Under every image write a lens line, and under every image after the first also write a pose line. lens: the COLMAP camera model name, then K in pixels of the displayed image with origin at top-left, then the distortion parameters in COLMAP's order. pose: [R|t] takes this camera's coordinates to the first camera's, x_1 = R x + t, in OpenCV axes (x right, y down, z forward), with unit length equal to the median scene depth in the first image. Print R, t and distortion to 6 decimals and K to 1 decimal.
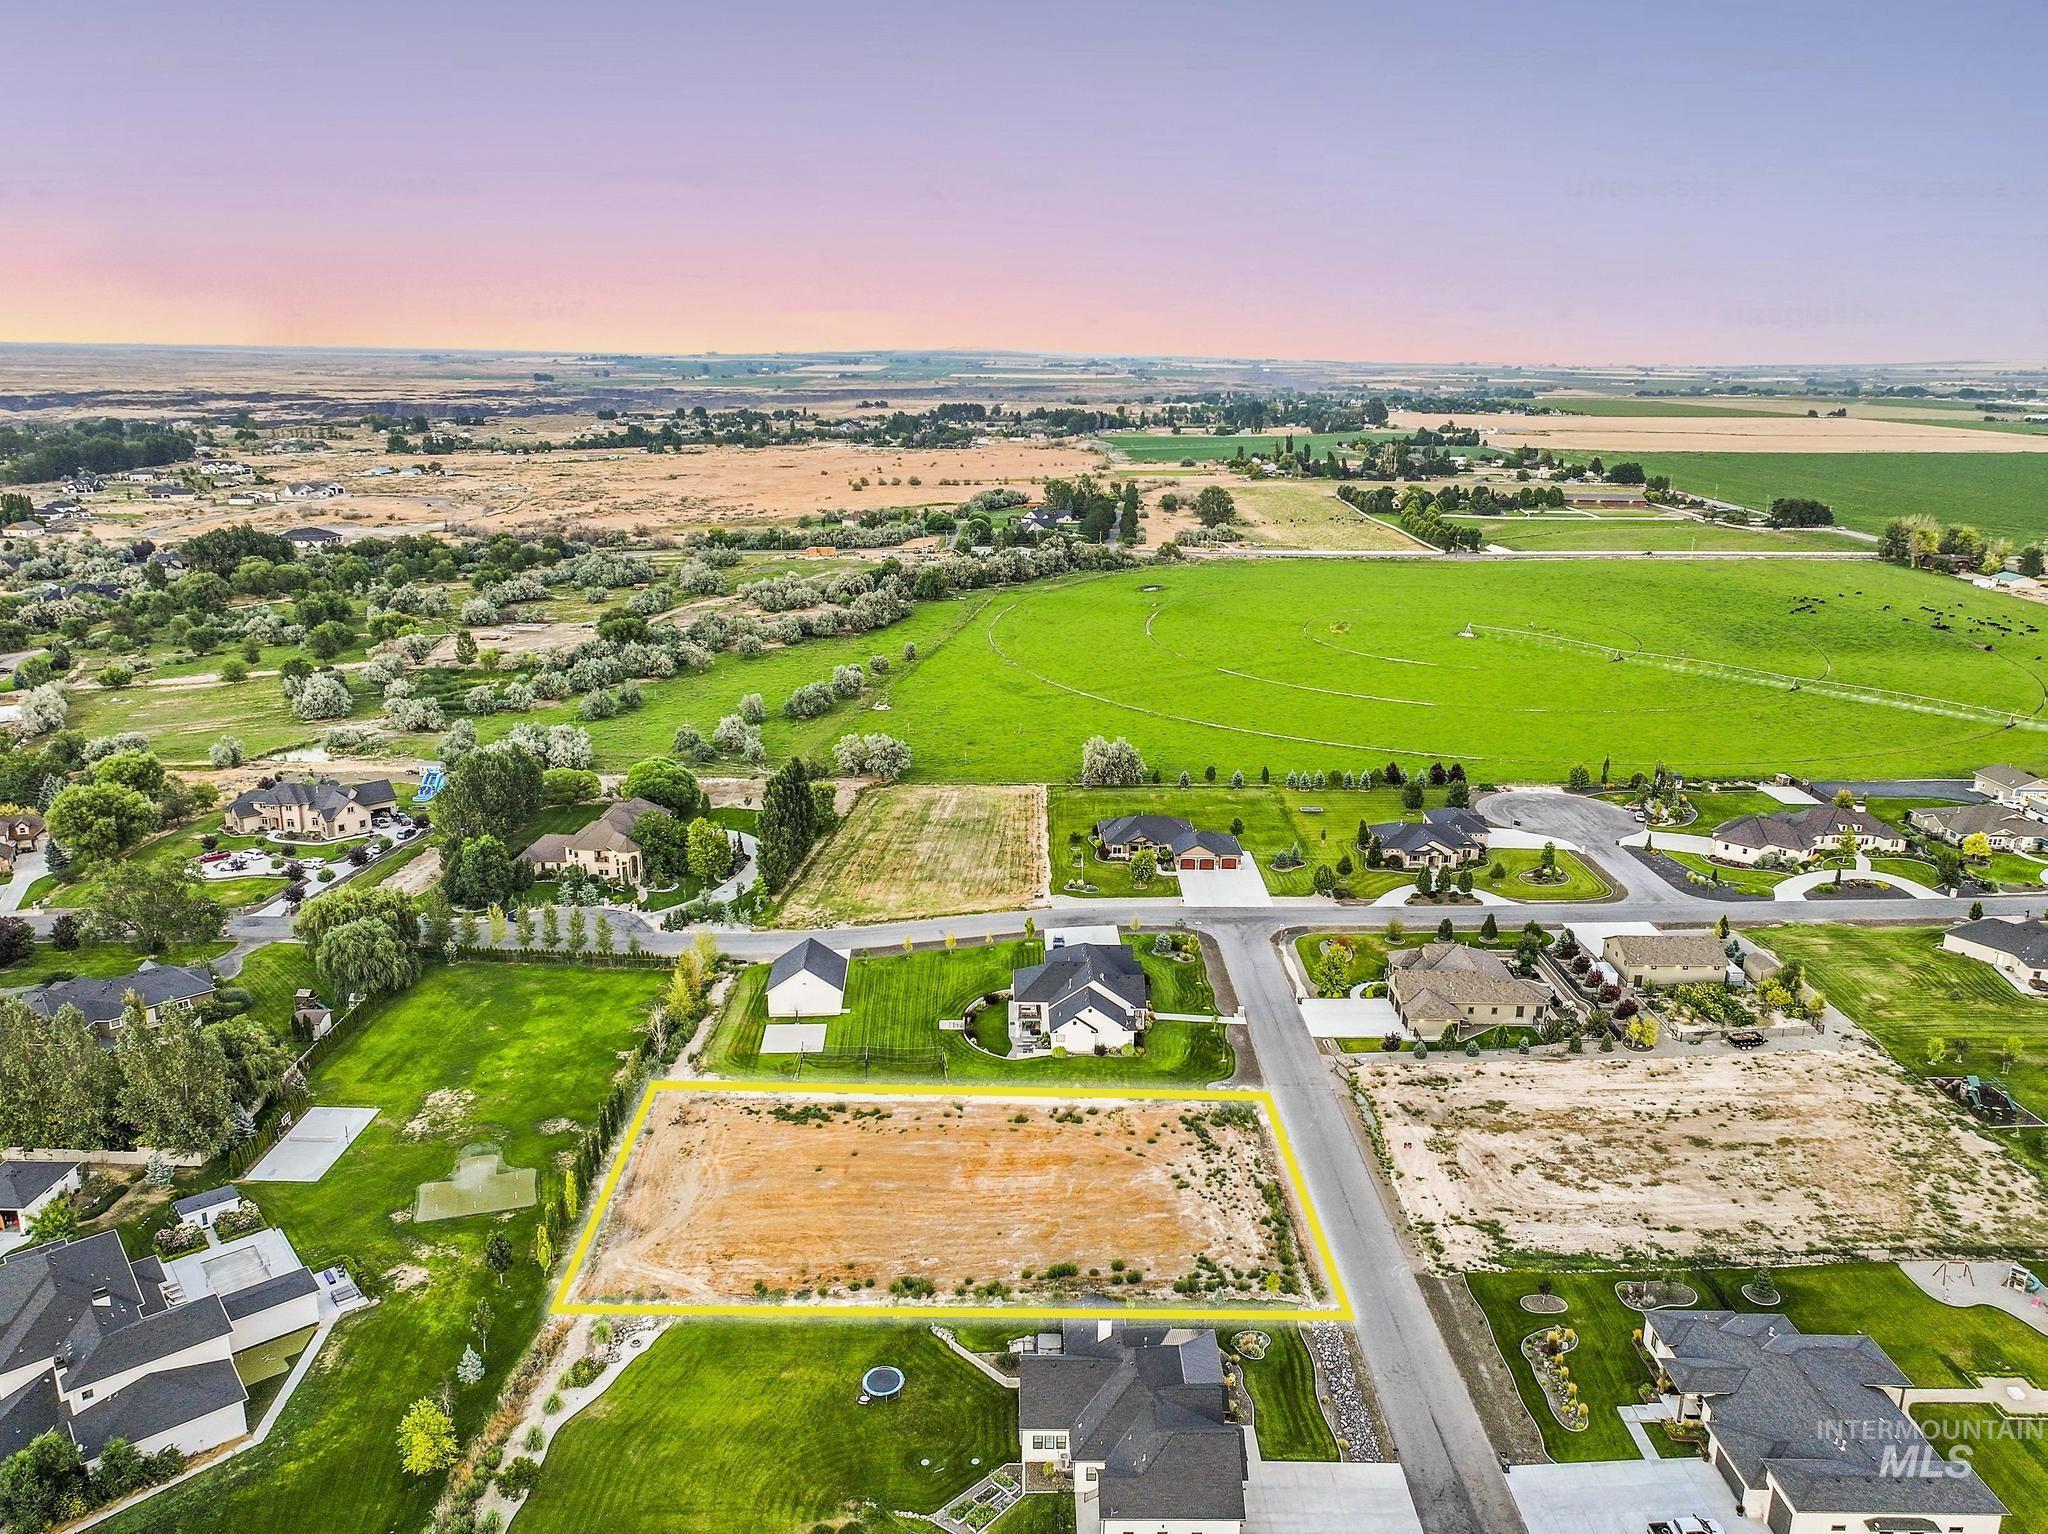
lens RADIAL K [[1471.7, 0, 1024.0], [0, 1471.7, 767.0], [0, 0, 1]] dist [0.004237, -0.001075]
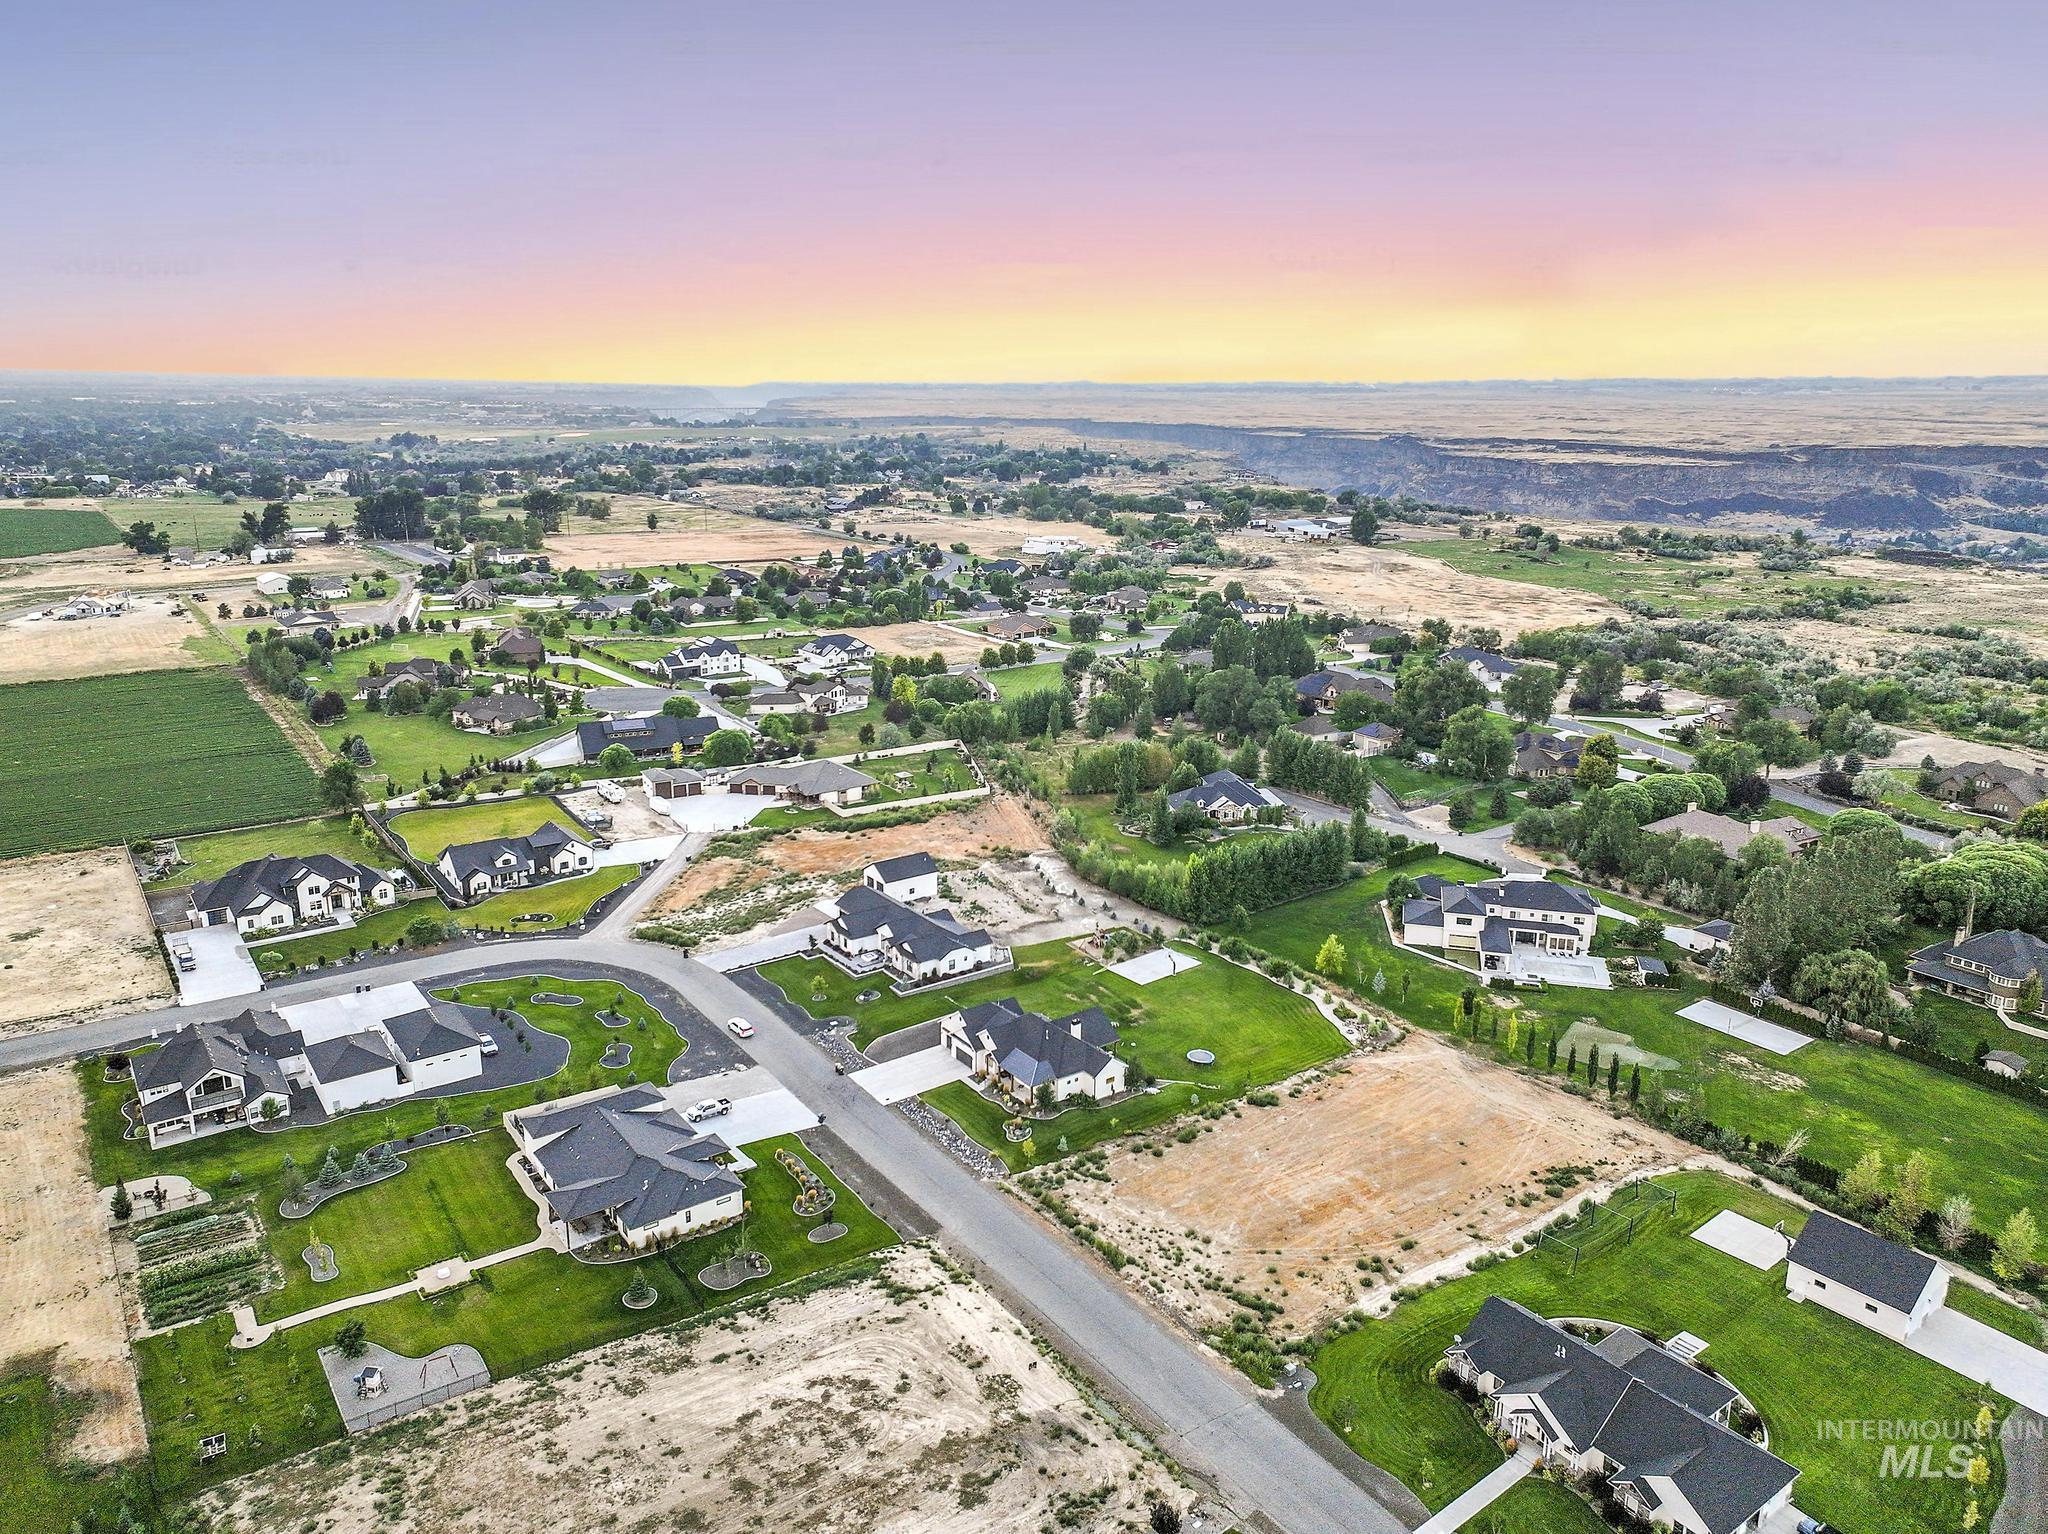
lens RADIAL K [[1428.5, 0, 1024.0], [0, 1428.5, 767.0], [0, 0, 1]] dist [0.007784, 0.002071]
pose [[-0.813773, 0.139738, -0.564134, 0.679579], [-0.170187, 0.870820, 0.461203, -0.398772], [0.555706, 0.471323, -0.684869, 1.420335]]
